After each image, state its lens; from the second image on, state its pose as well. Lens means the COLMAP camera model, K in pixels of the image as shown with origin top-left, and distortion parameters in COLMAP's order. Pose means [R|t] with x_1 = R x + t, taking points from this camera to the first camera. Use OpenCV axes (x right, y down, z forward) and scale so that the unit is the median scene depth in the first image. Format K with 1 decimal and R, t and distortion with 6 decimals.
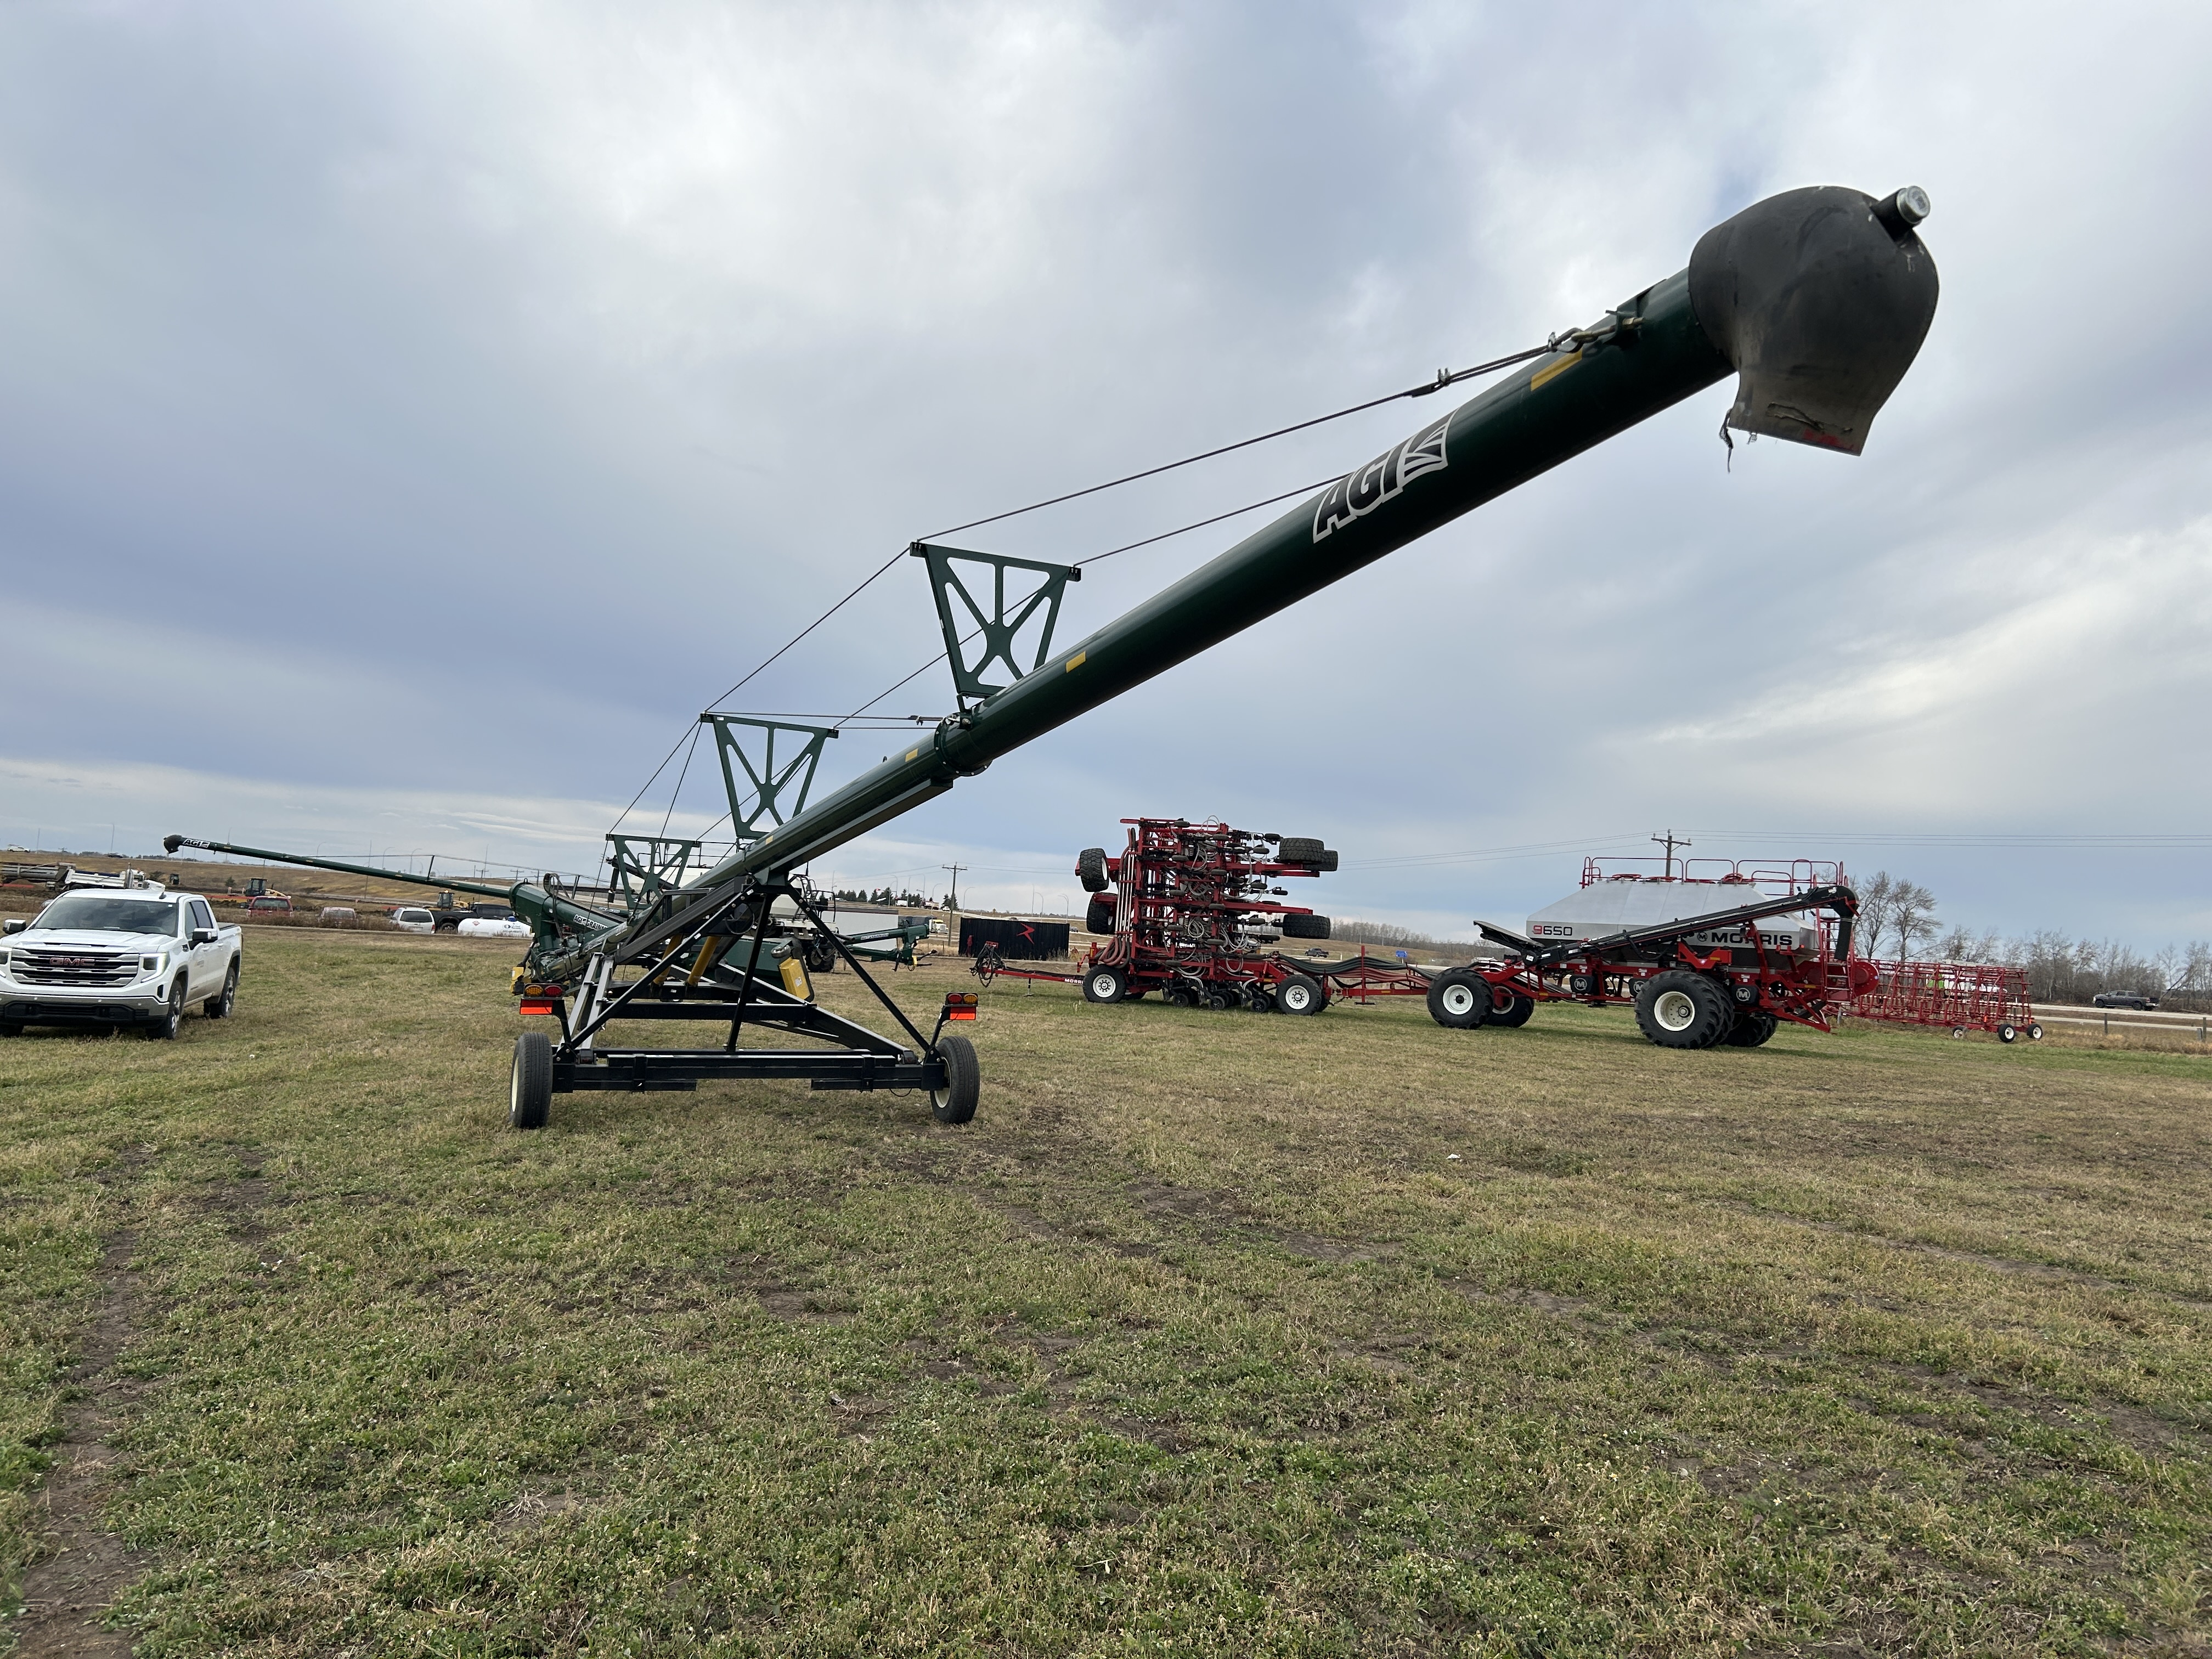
lens RADIAL K [[1653.1, 0, 1113.4], [0, 1653.1, 807.1], [0, 0, 1]] dist [0.025802, -0.003743]
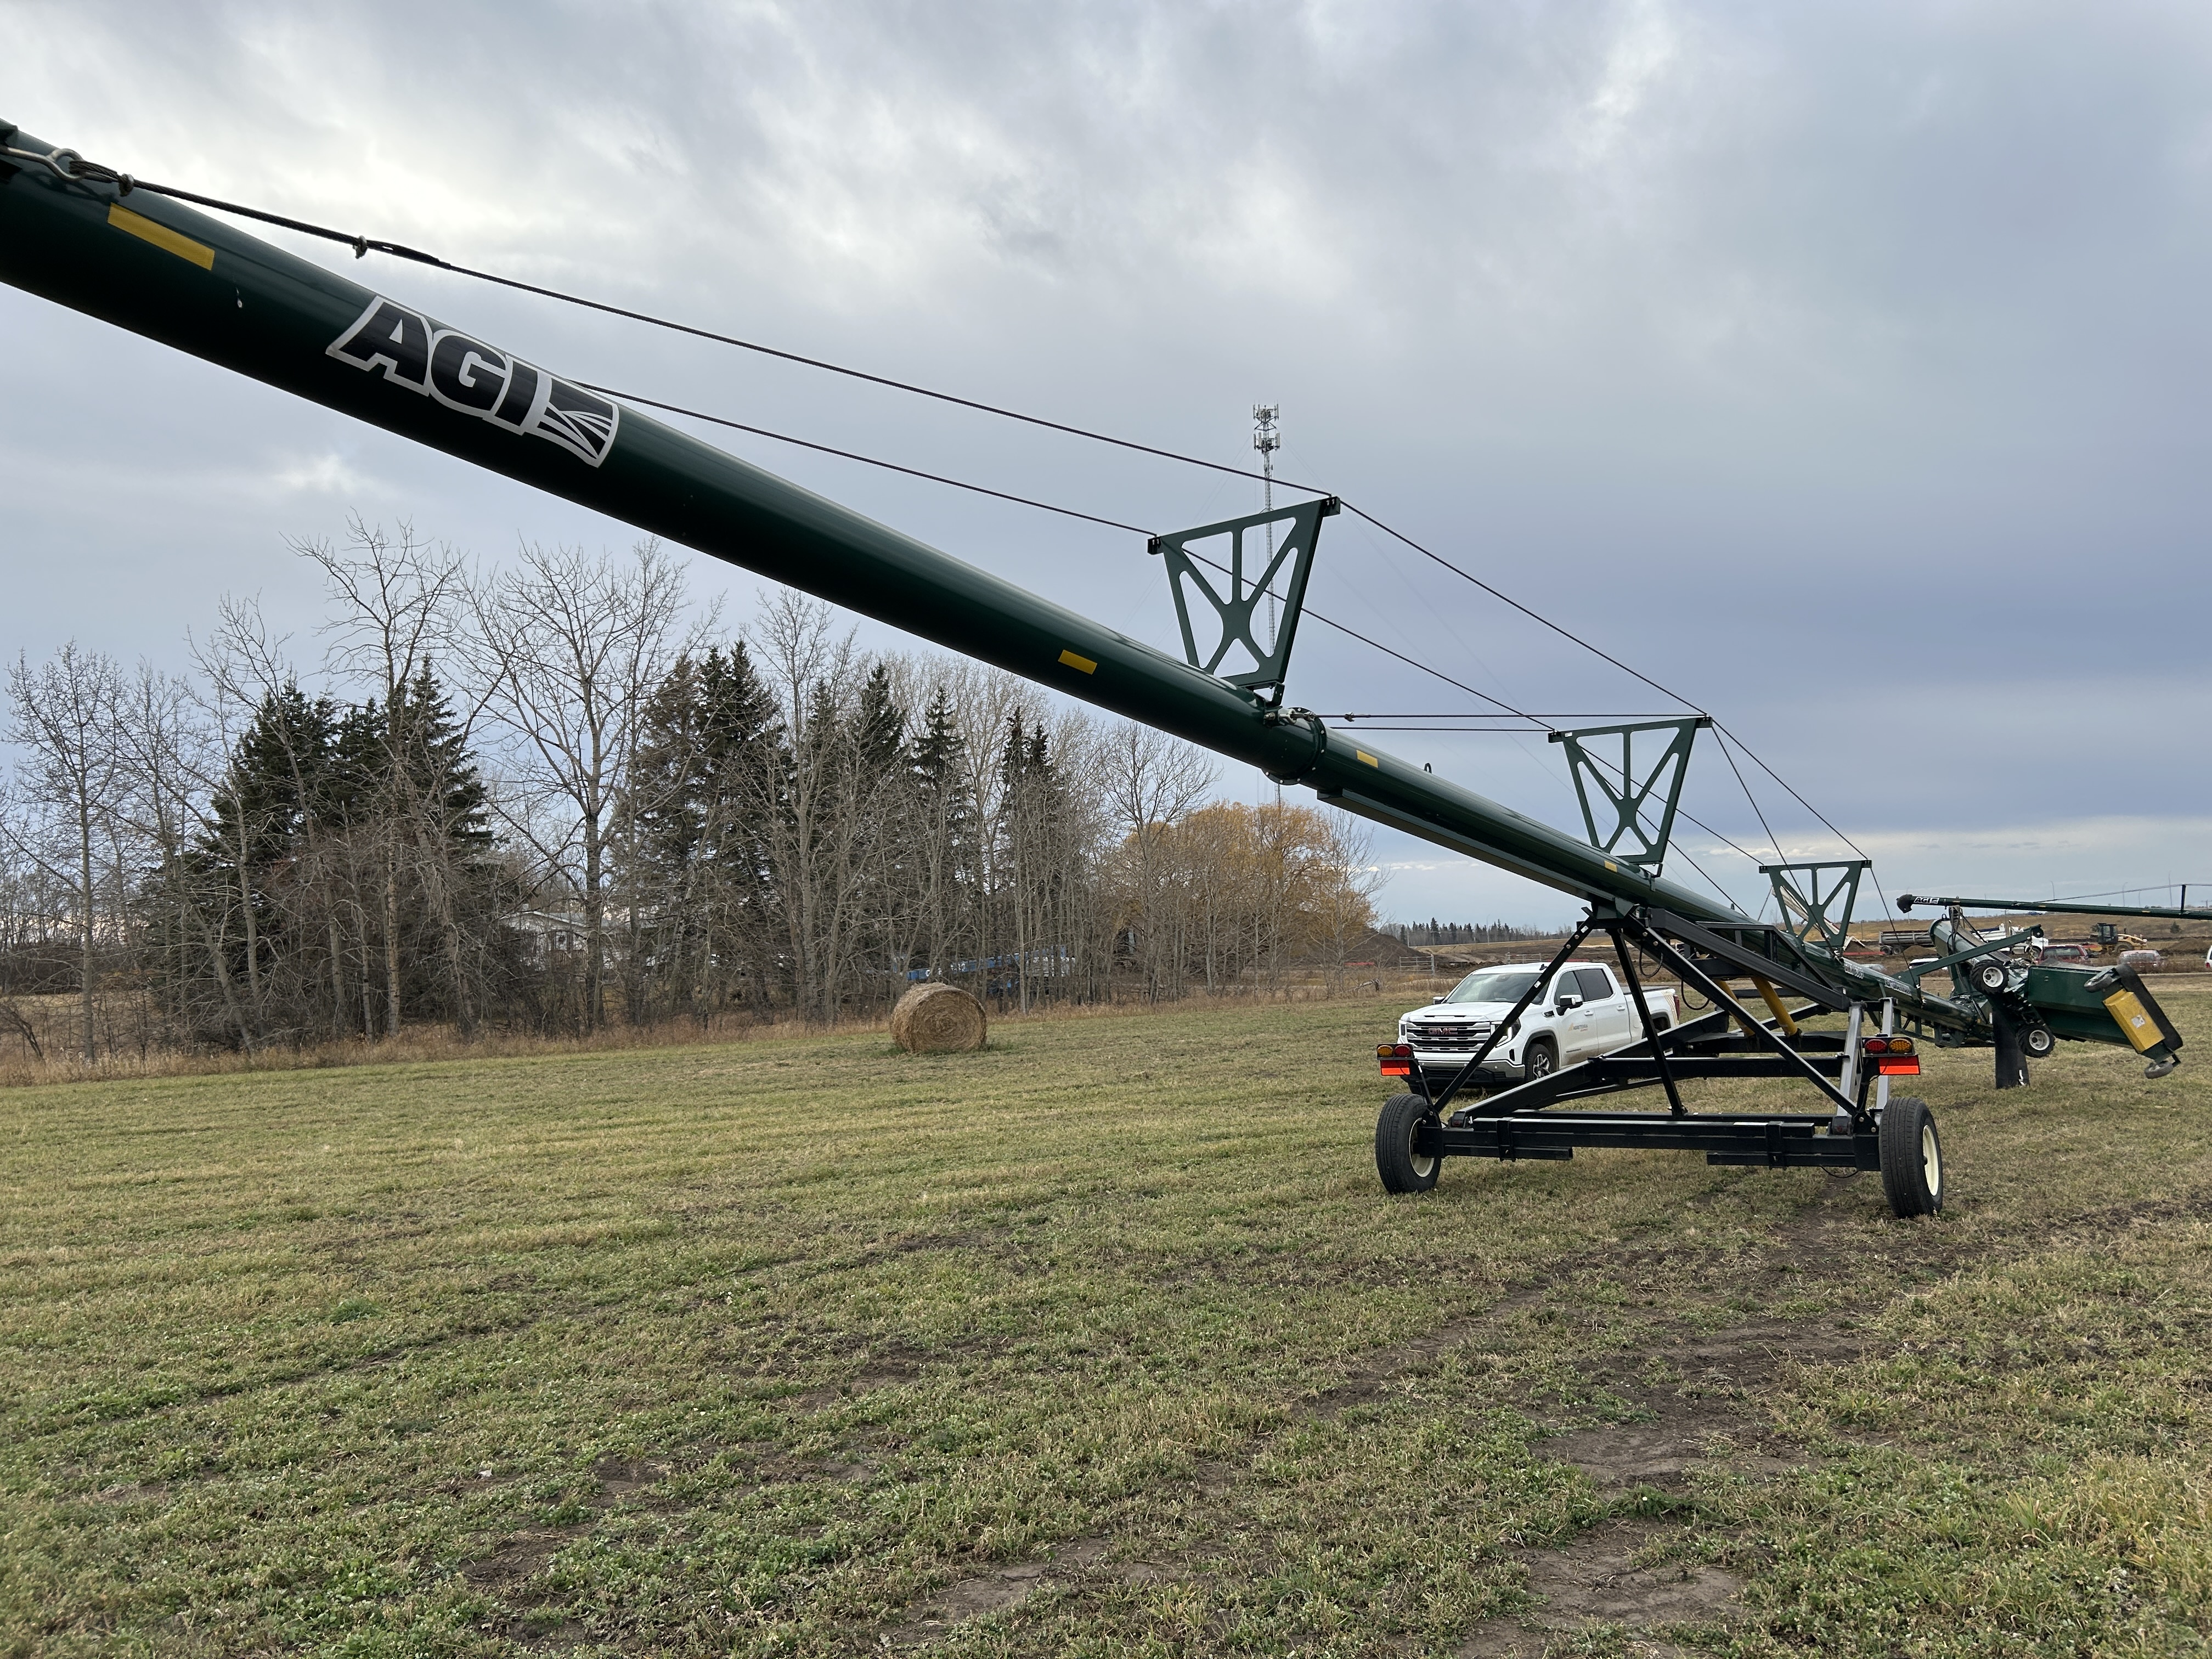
lens RADIAL K [[1653.1, 0, 1113.4], [0, 1653.1, 807.1], [0, 0, 1]] dist [0.025802, -0.003743]
pose [[0.440883, -0.156369, -0.883839, 0.416968], [0.127043, 0.985666, -0.111012, 0.050384], [0.888528, -0.063342, 0.454429, 0.379363]]
